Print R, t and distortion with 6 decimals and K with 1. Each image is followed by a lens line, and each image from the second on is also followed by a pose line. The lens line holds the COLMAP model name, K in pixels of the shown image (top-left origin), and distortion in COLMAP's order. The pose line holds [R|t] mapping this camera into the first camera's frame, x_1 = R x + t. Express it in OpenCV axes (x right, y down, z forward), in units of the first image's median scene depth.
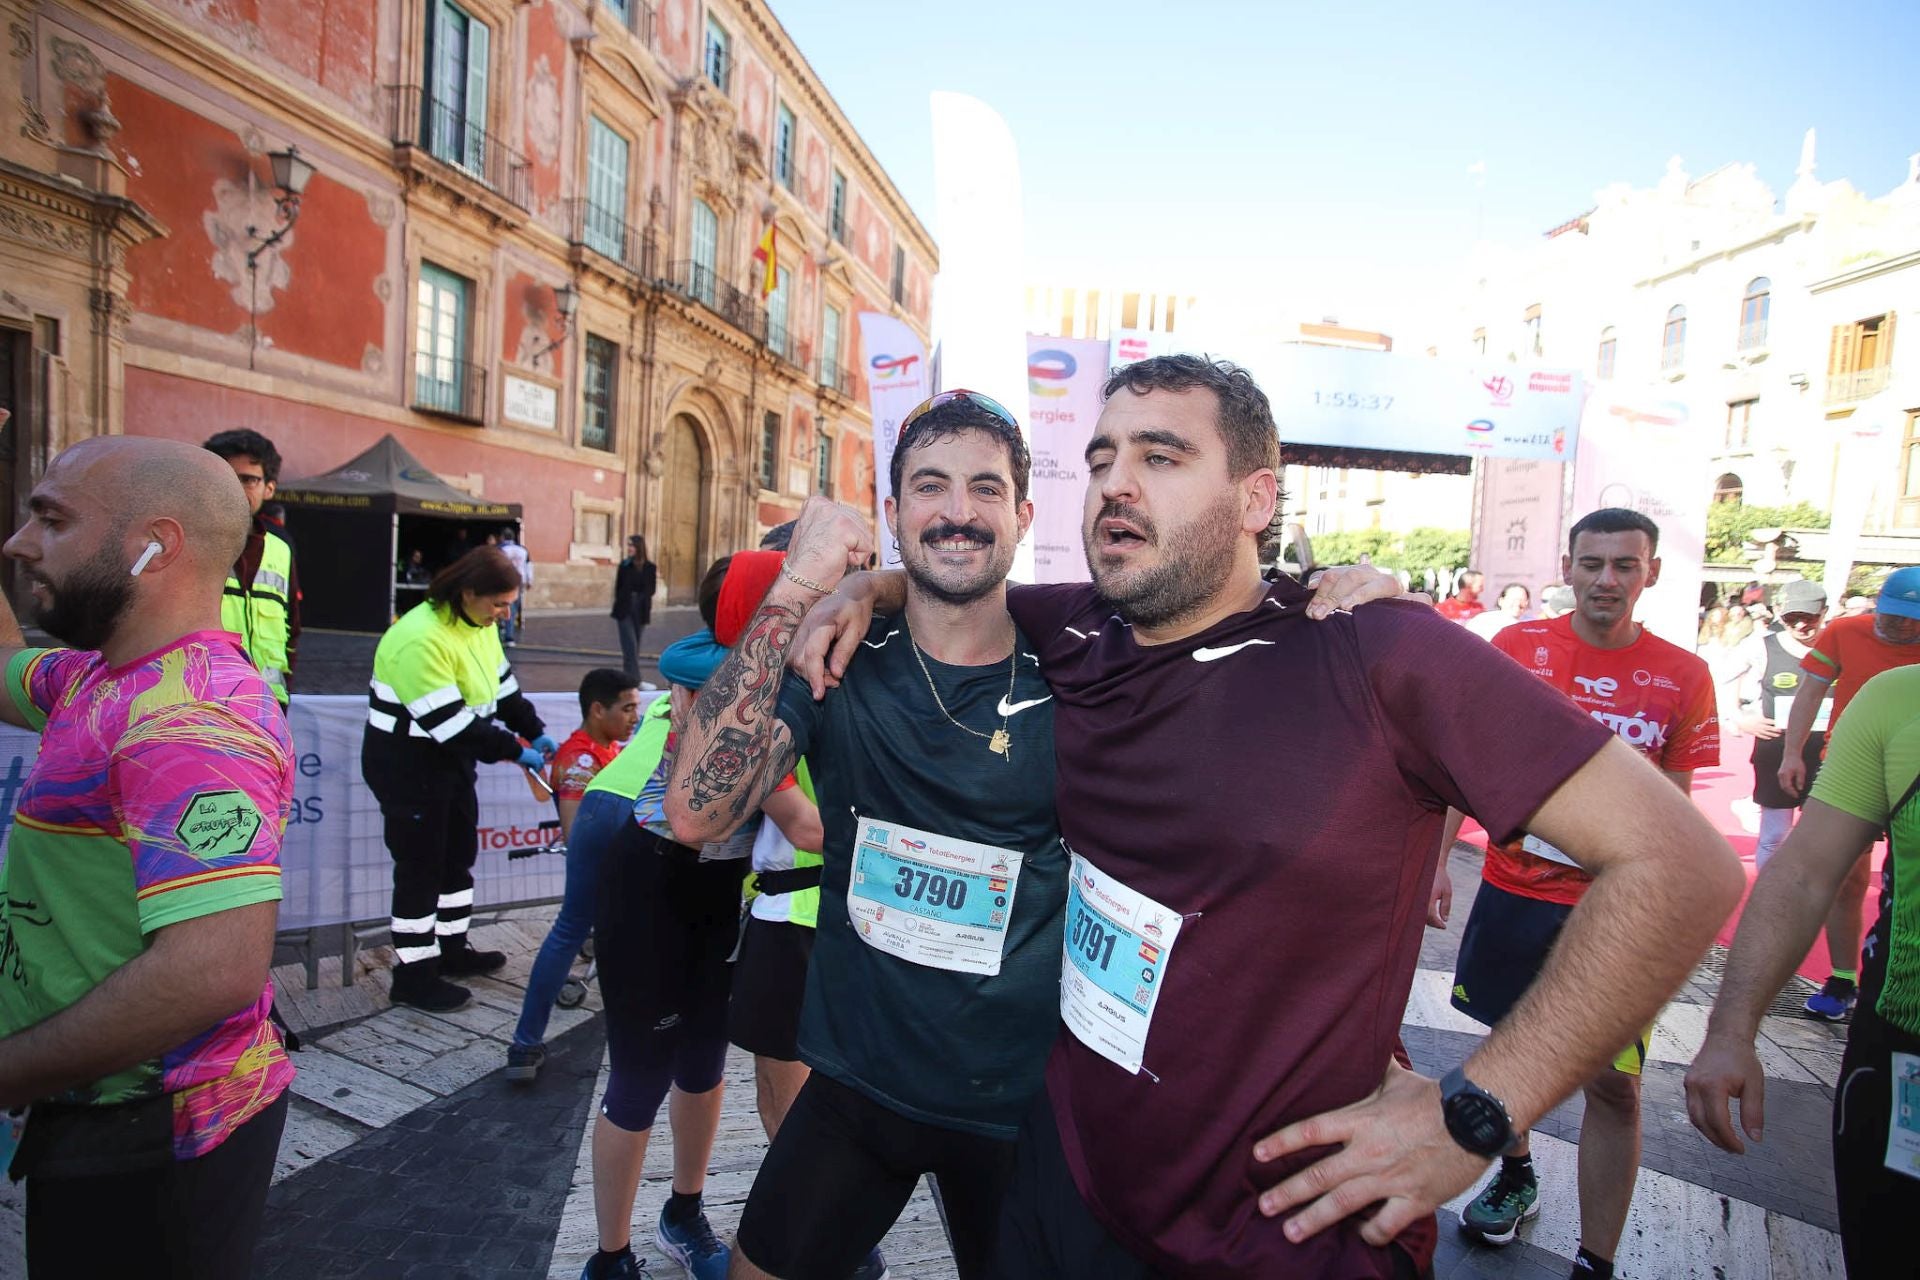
lens RADIAL K [[941.3, 0, 947.8], [0, 941.3, 641.5], [0, 0, 1]] dist [-0.059976, 0.028140]
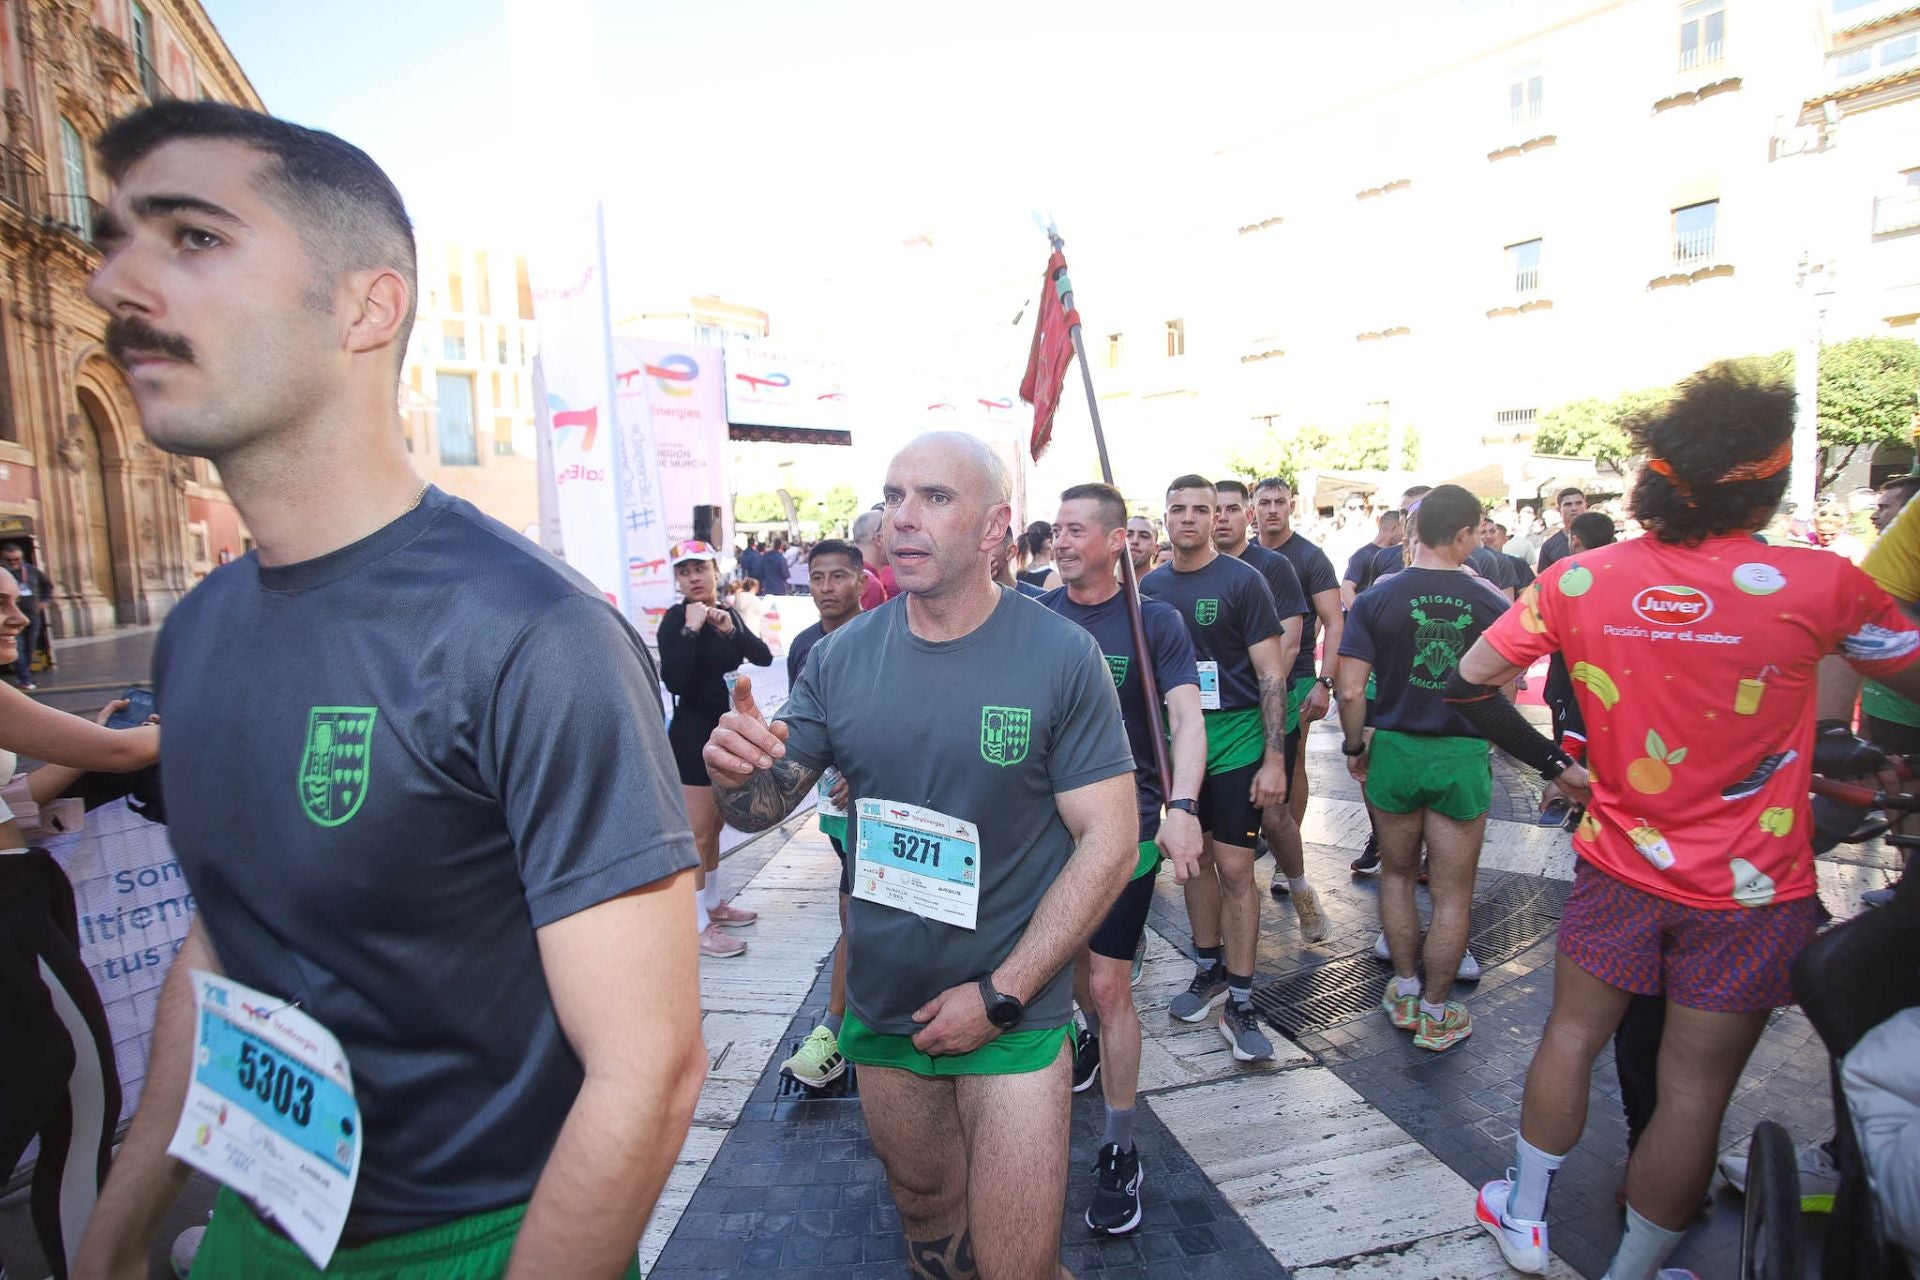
lens RADIAL K [[913.9, 0, 960.0], [0, 913.9, 640.0], [0, 0, 1]] dist [-0.045676, 0.015776]
pose [[0.791551, -0.139761, 0.594907, -0.166065], [0.114003, 0.990178, 0.080935, -0.007128], [-0.600375, 0.003757, 0.799709, -0.051787]]
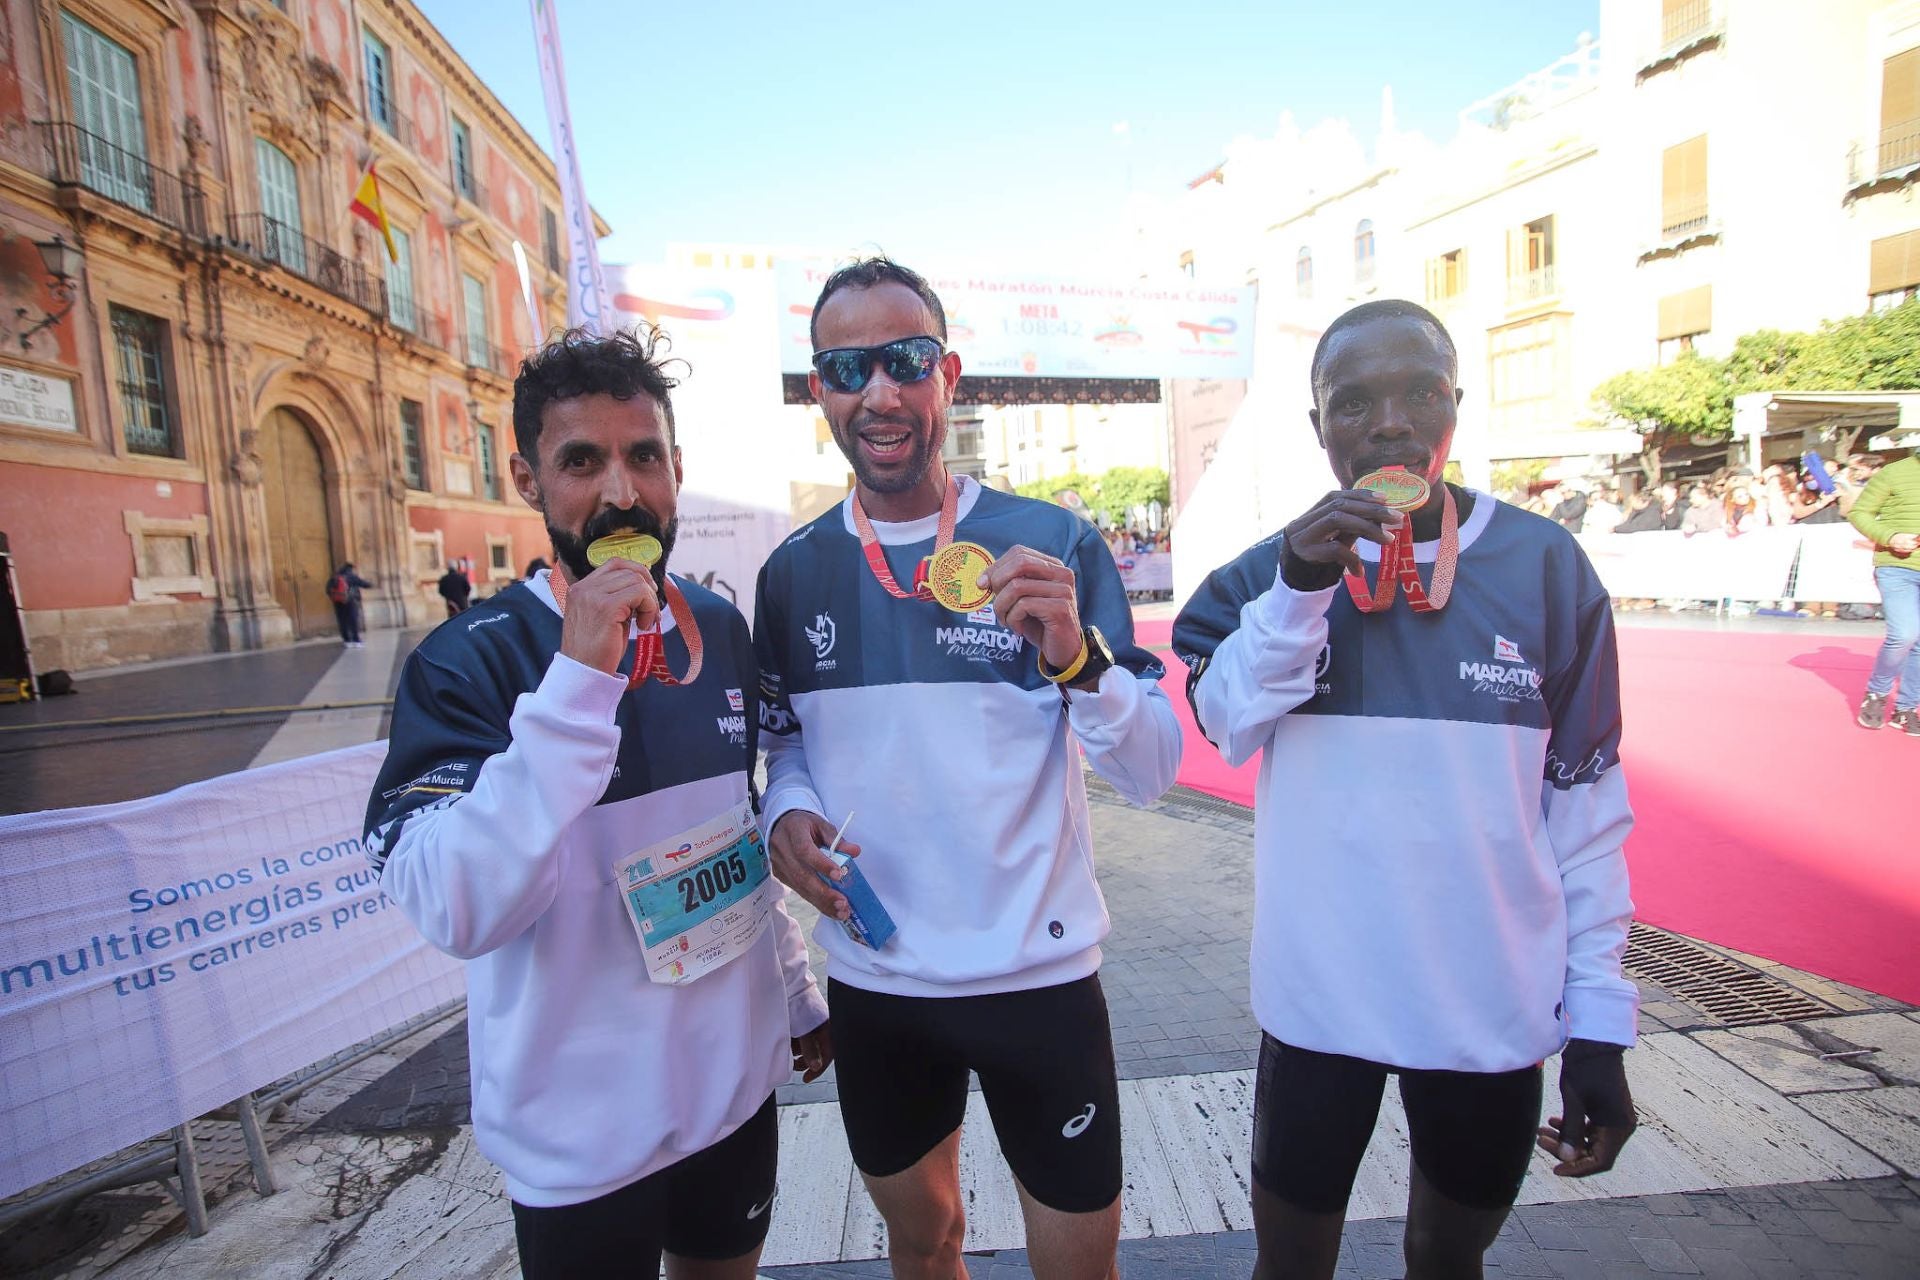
lens RADIAL K [[941.3, 0, 947.8], [0, 941.3, 641.5], [0, 0, 1]] dist [-0.059976, 0.028140]
pose [[0.951239, -0.136255, 0.276728, 0.020337], [0.129035, 0.990653, 0.044223, 0.000819], [-0.280168, -0.006359, 0.959930, 0.060090]]
